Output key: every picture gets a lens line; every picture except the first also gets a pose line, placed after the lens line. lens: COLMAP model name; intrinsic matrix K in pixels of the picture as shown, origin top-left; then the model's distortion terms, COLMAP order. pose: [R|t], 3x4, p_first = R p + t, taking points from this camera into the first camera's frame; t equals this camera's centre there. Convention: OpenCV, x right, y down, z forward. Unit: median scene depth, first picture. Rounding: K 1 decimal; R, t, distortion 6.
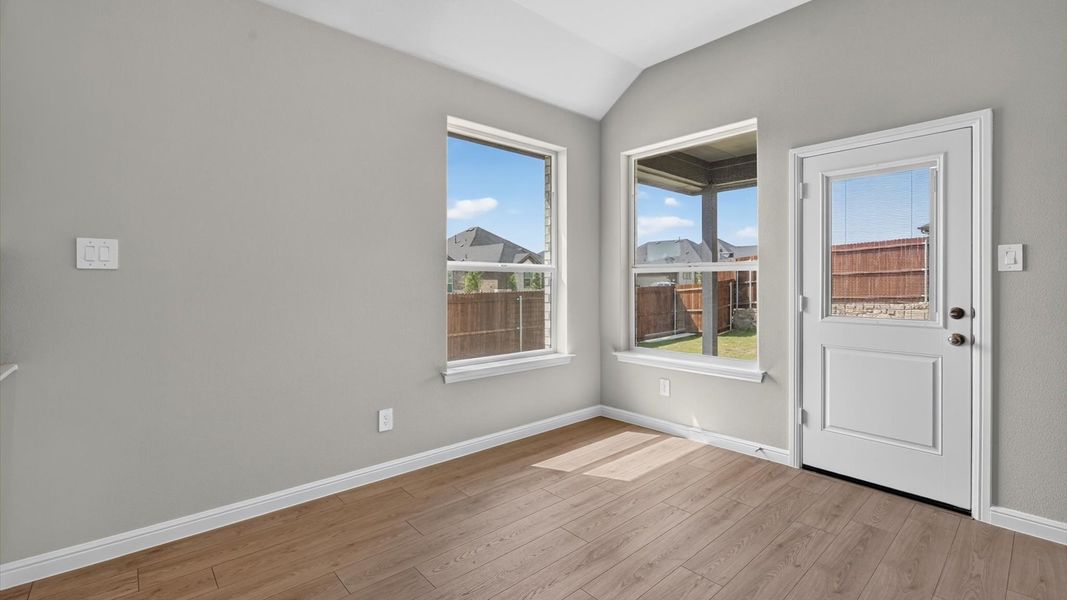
lens RADIAL K [[456.3, 0, 530.9], [0, 456.3, 285.2], [0, 0, 1]] dist [-0.000047, -0.000023]
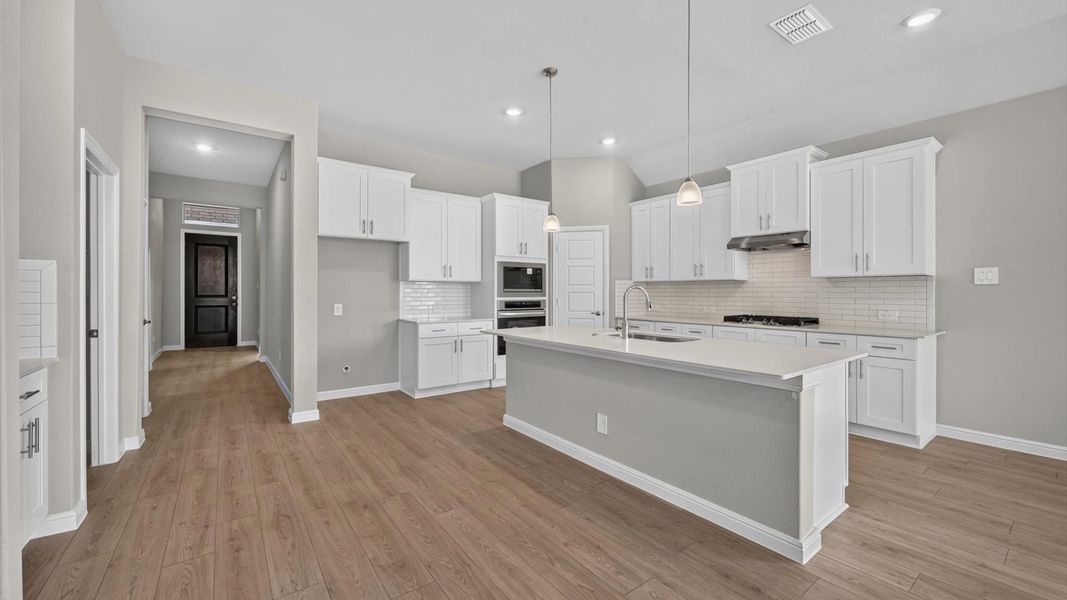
lens RADIAL K [[416.2, 0, 532.7], [0, 416.2, 292.7], [0, 0, 1]] dist [-0.005121, -0.000134]
pose [[-0.084751, -0.000093, -0.996402, 0.534236], [-0.003880, 0.999992, 0.000237, 0.003109], [0.996395, 0.003887, -0.084750, -0.417801]]
